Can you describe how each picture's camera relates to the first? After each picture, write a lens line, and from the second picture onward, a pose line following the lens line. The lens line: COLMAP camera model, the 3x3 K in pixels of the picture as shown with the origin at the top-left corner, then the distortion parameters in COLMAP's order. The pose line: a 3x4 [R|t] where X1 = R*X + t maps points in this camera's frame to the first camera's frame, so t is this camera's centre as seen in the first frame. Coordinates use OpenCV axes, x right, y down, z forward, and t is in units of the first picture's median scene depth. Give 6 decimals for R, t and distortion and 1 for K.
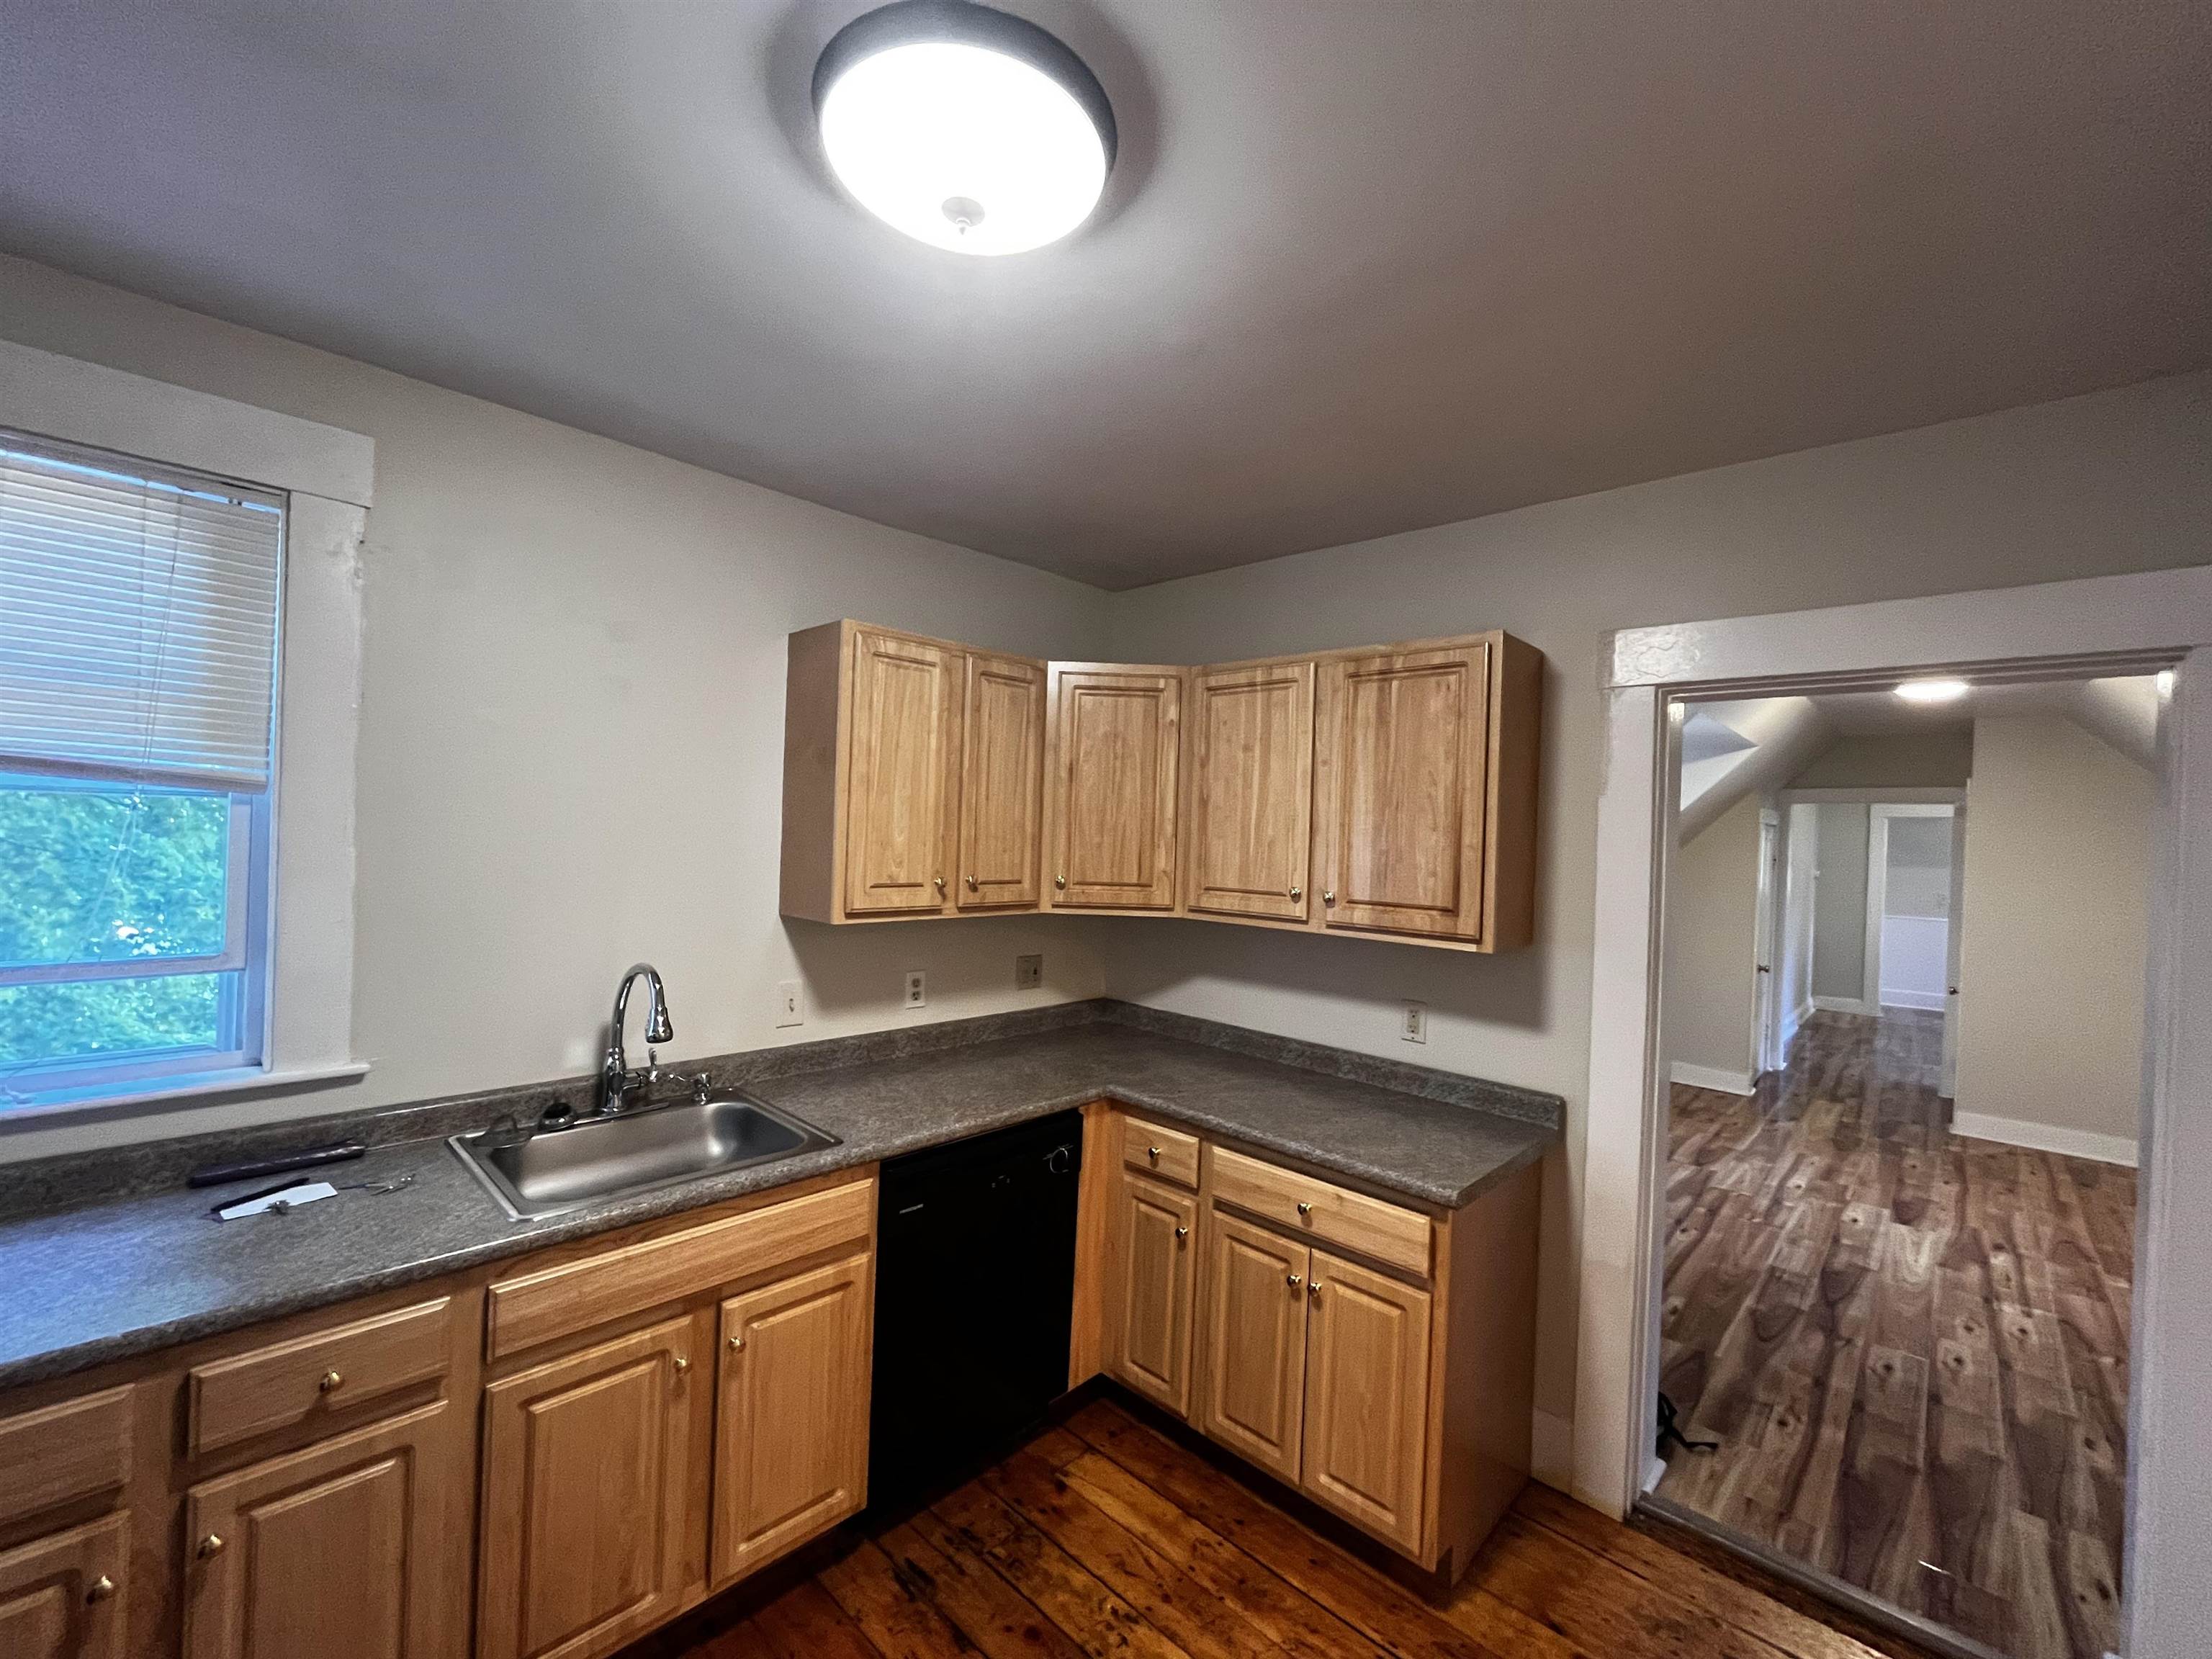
lens RADIAL K [[907.0, 0, 1098.5], [0, 907.0, 831.8], [0, 0, 1]] dist [-0.000590, 0.000041]
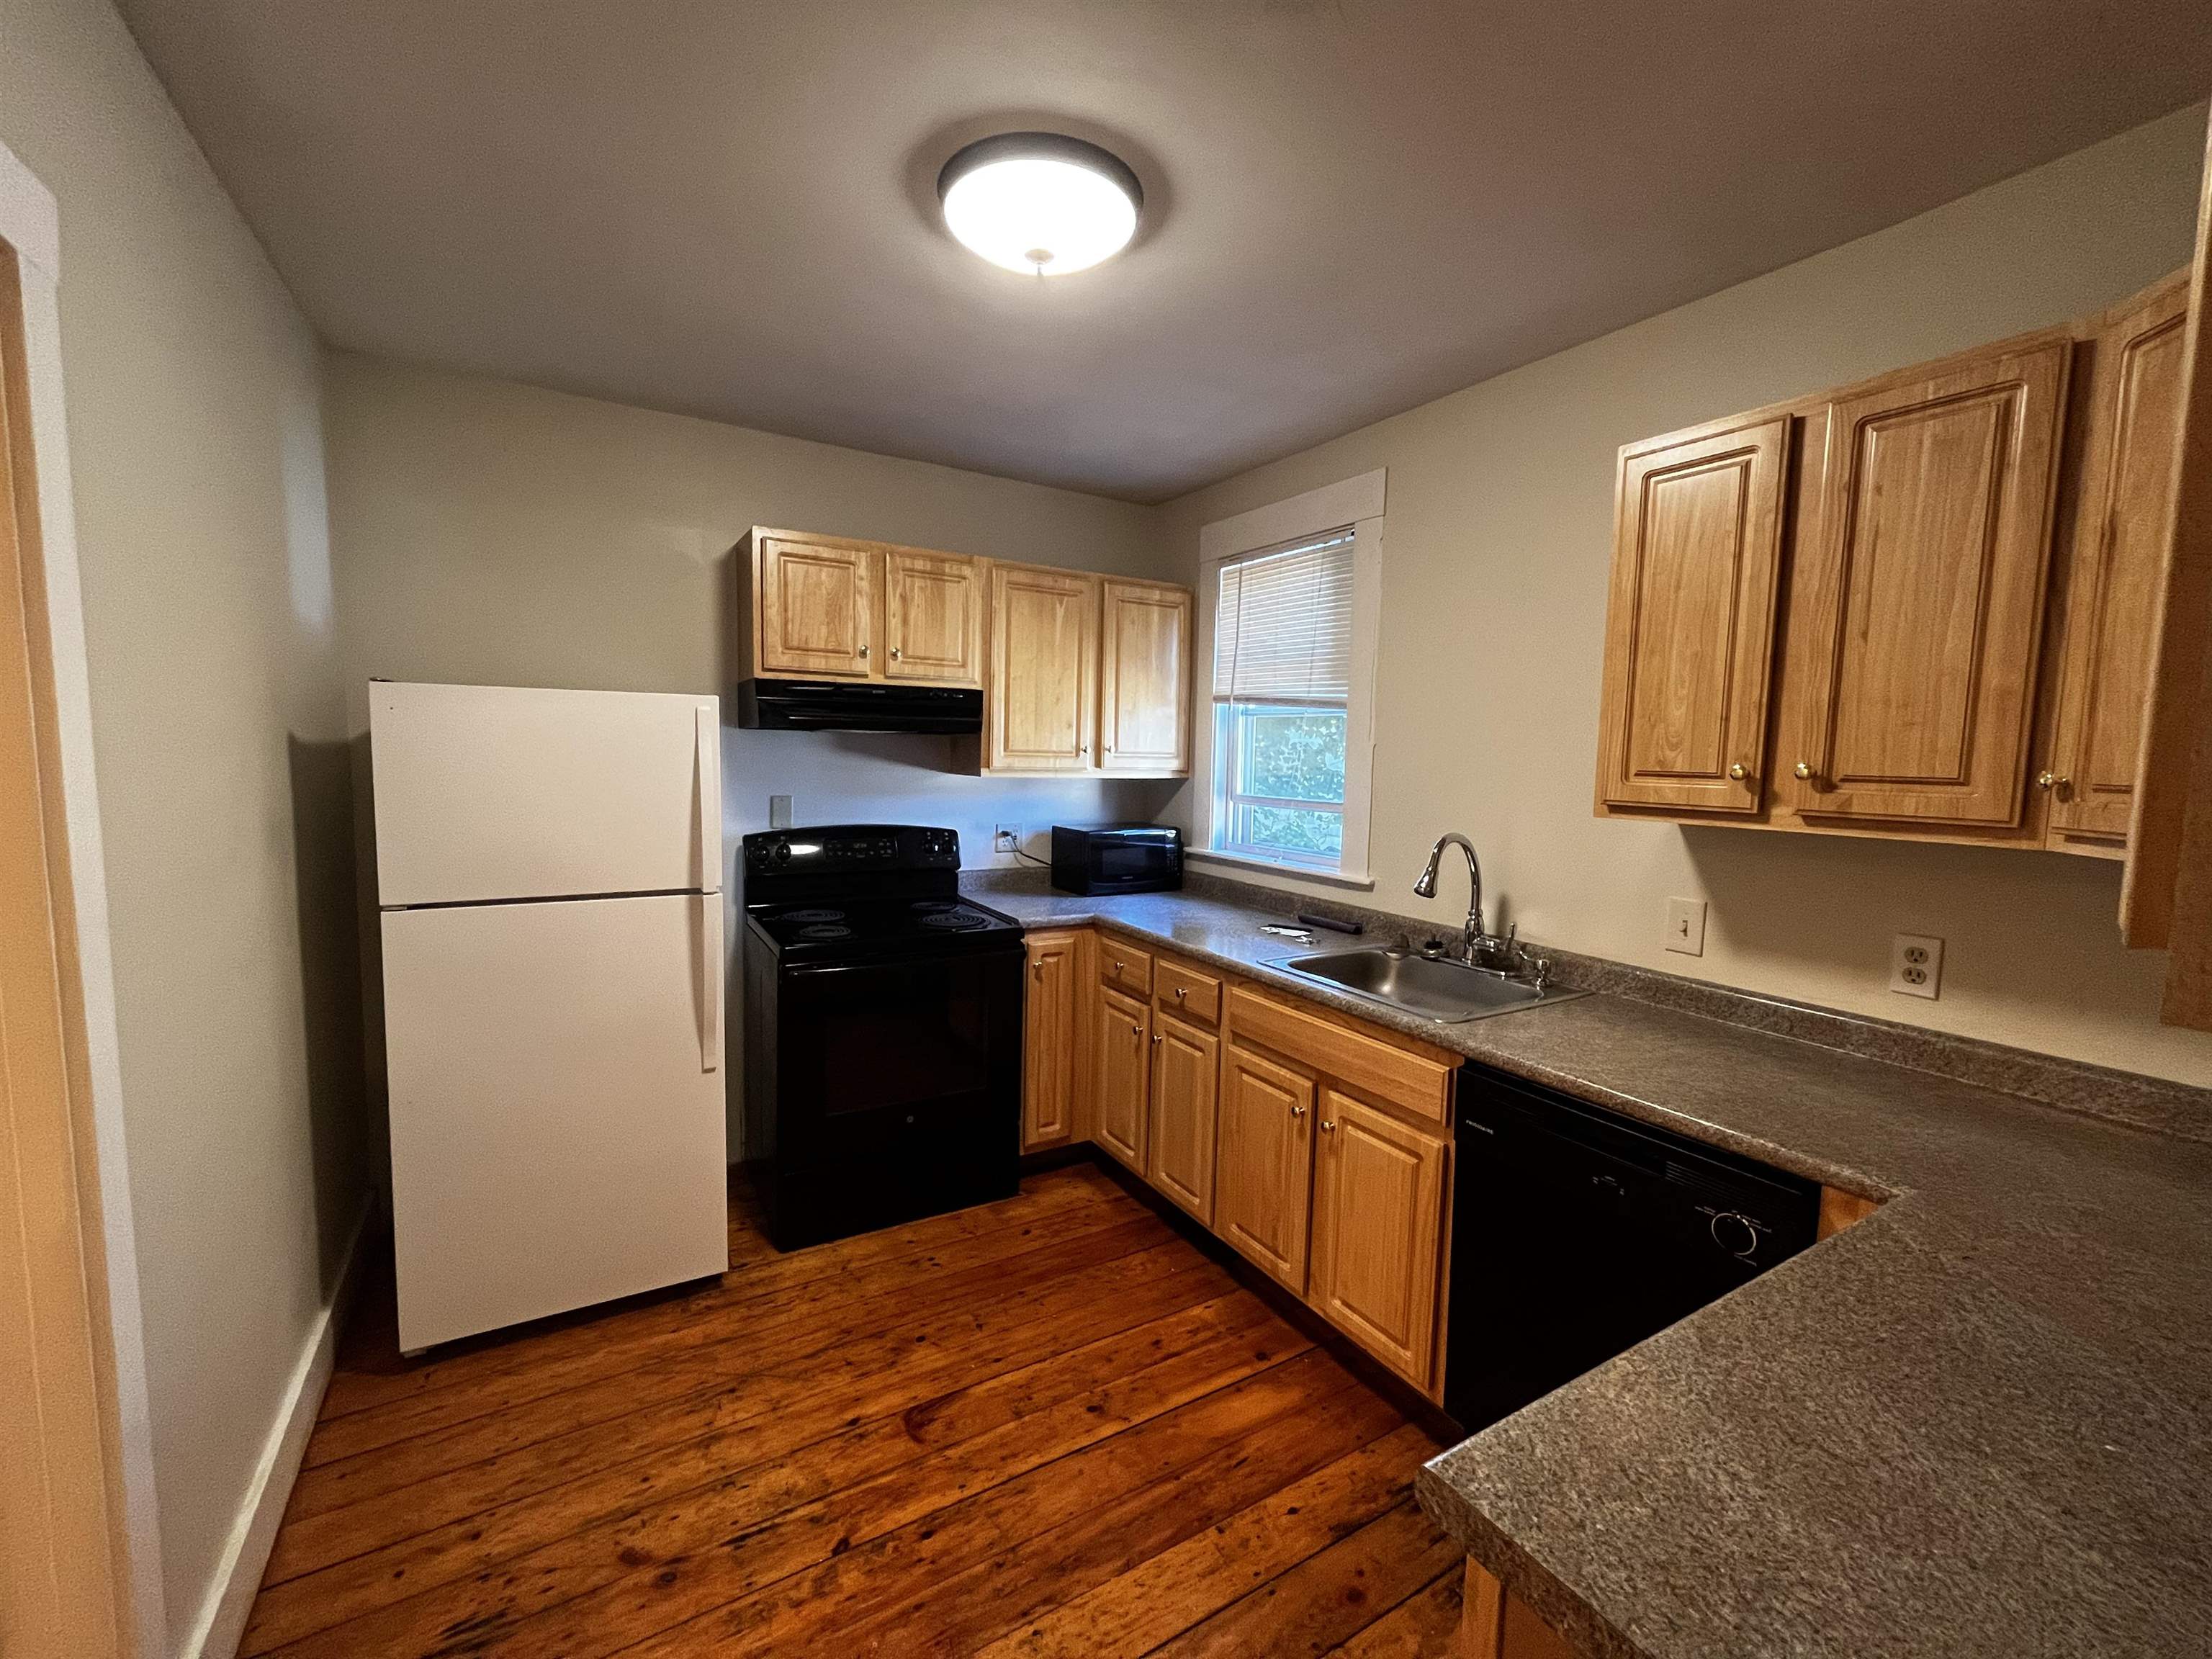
lens RADIAL K [[907.0, 0, 1098.7], [0, 907.0, 830.3], [0, 0, 1]] dist [-0.000590, 0.000041]
pose [[-0.262071, 0.043985, -0.964046, 0.776259], [-0.032557, 0.997989, 0.054385, 0.098927], [0.964499, 0.045639, -0.260112, 0.917565]]
